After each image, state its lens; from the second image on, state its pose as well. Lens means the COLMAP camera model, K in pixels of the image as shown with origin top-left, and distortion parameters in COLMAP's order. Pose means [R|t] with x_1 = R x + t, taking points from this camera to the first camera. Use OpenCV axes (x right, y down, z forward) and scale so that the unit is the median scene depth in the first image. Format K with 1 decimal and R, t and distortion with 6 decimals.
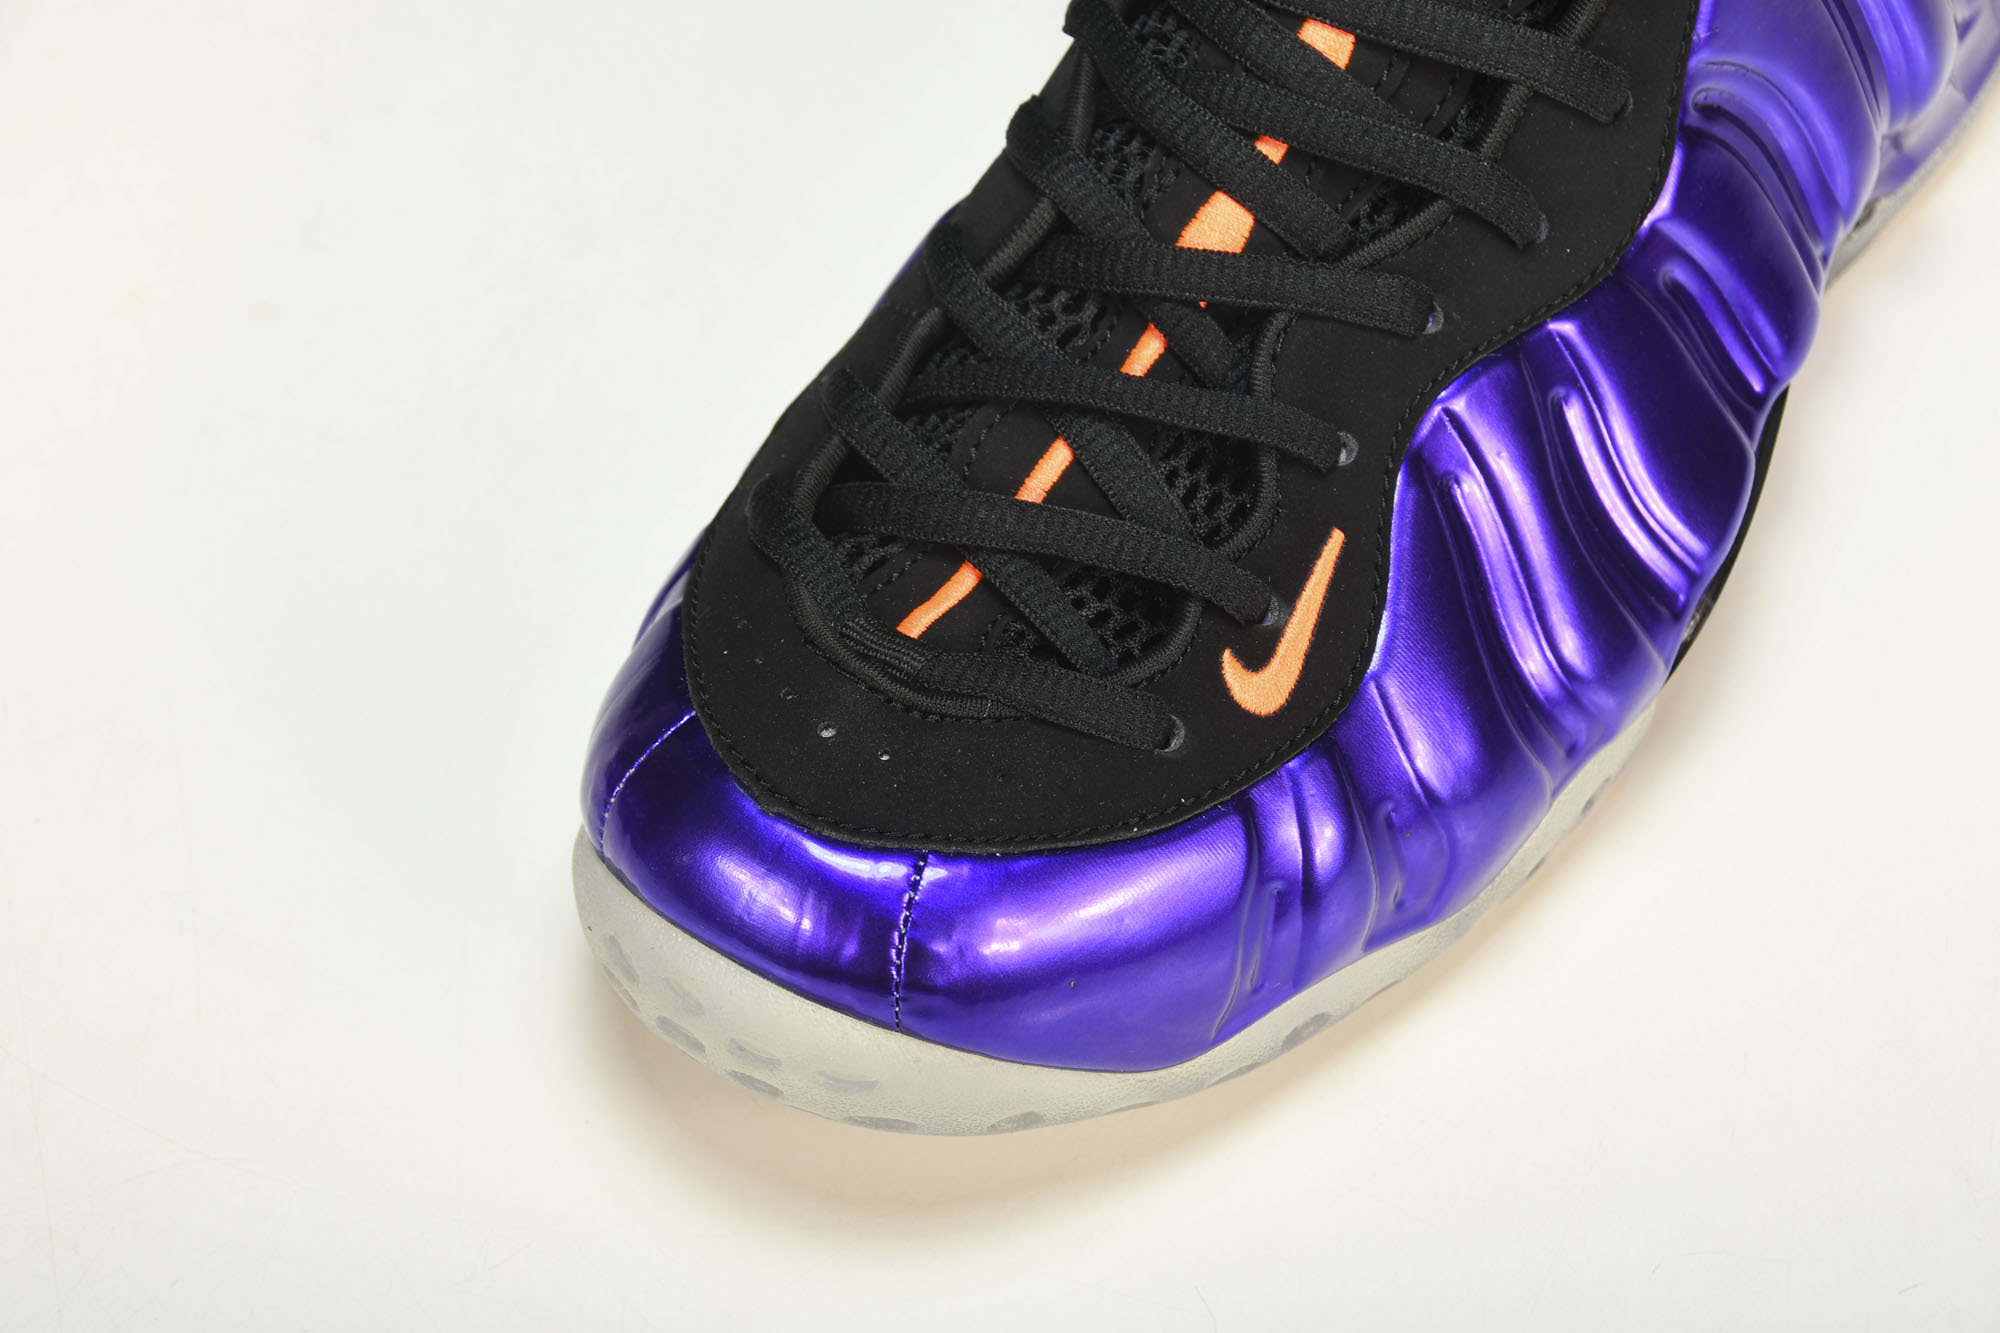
lens RADIAL K [[4974.7, 0, 1000.0], [0, 4974.7, 666.5], [0, 0, 1]] dist [0.386838, 0.172281]
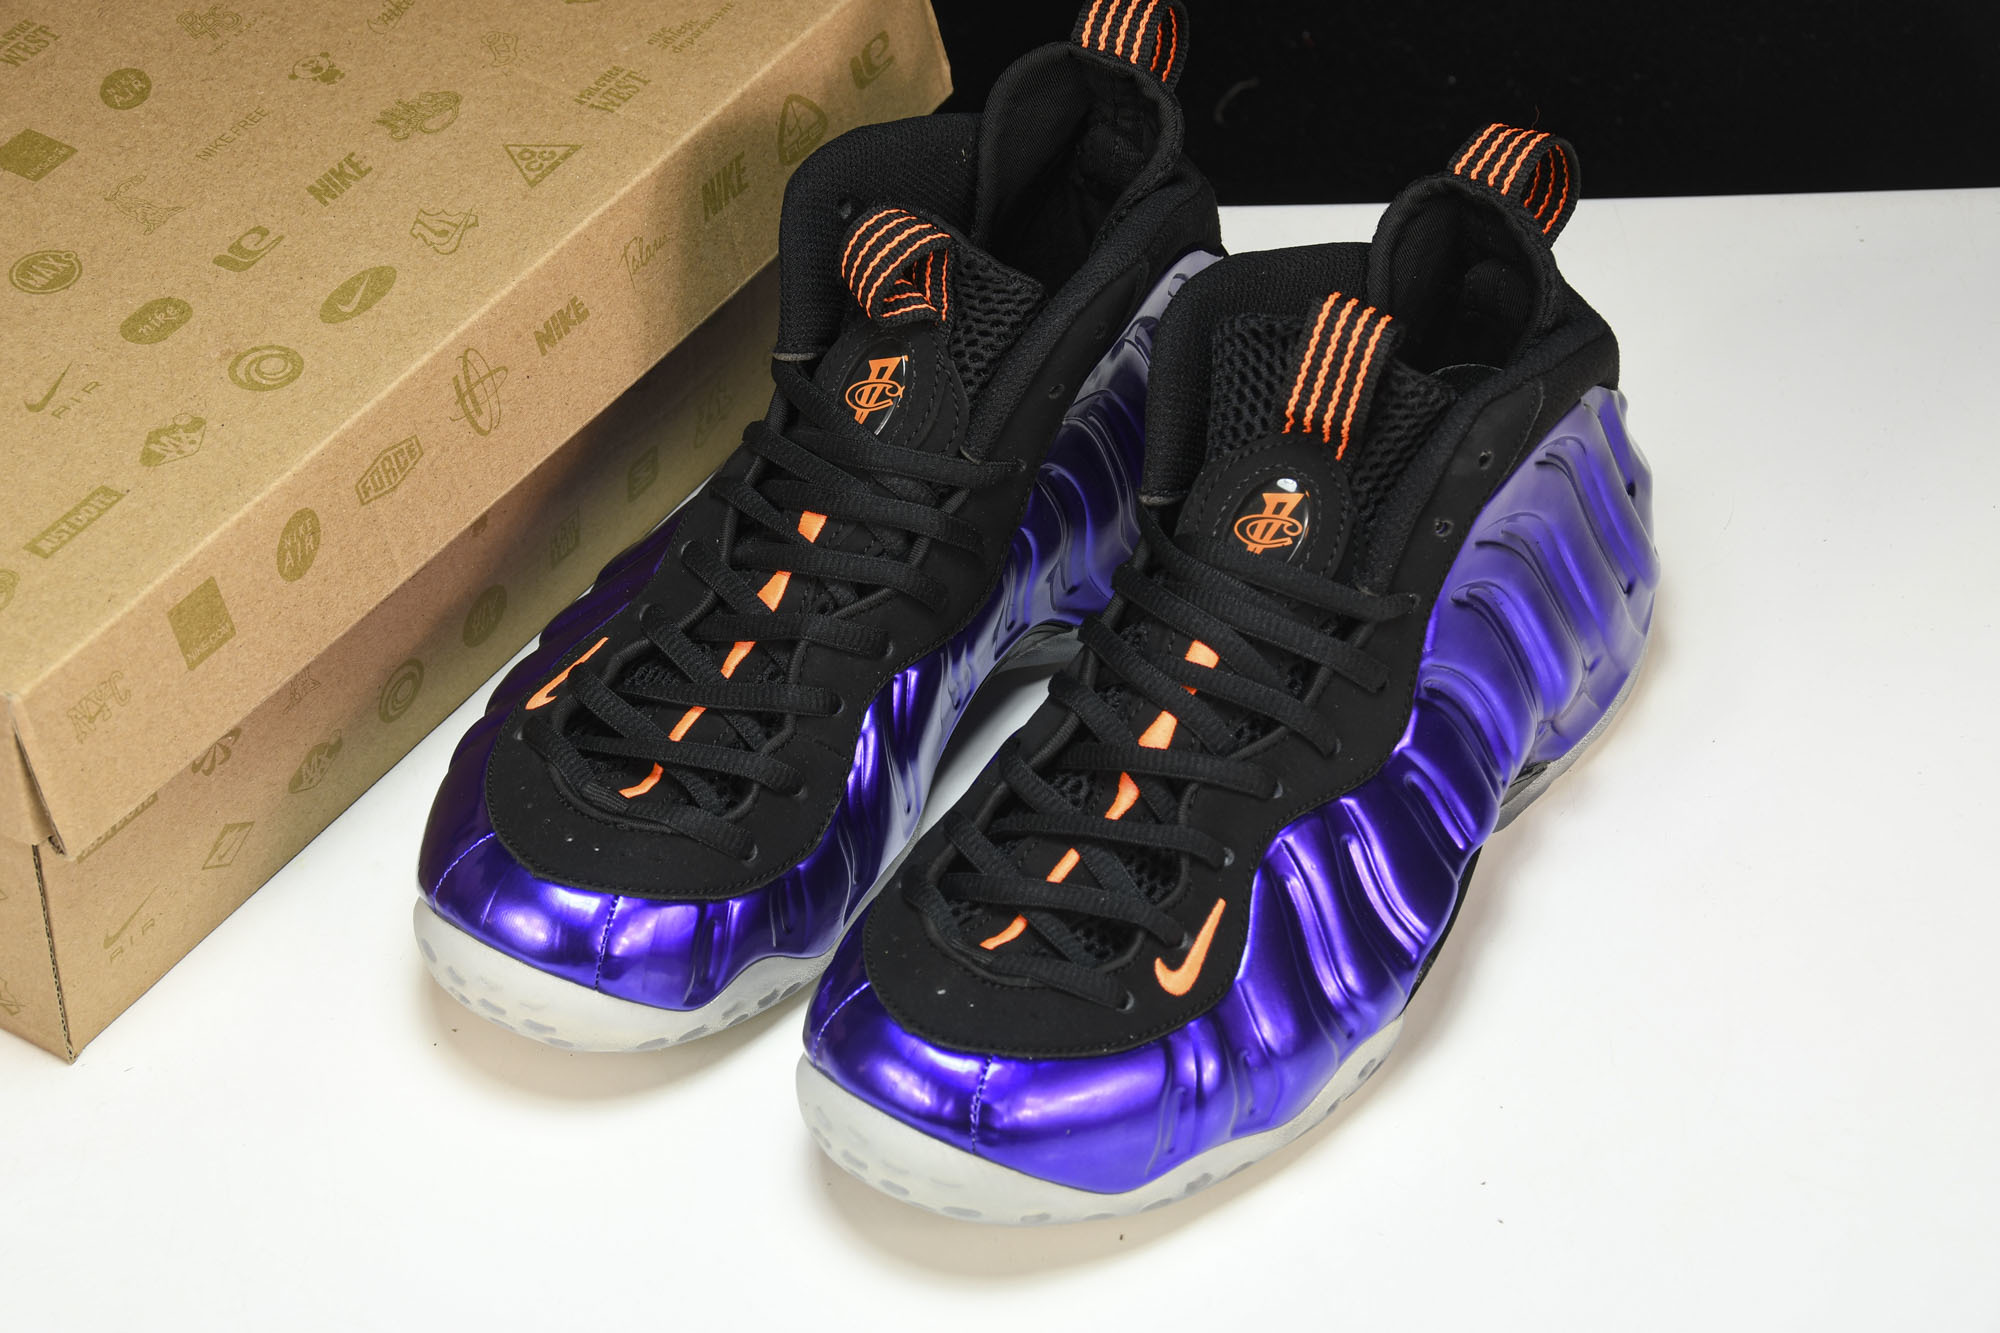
lens RADIAL K [[4974.7, 0, 1000.0], [0, 4974.7, 666.5], [0, 0, 1]] dist [0.386838, 0.172281]
pose [[0.999295, 0.035433, -0.012445, 0.005938], [-0.036968, 0.986450, -0.159844, 0.183053], [0.006612, 0.160192, 0.987064, -0.822756]]
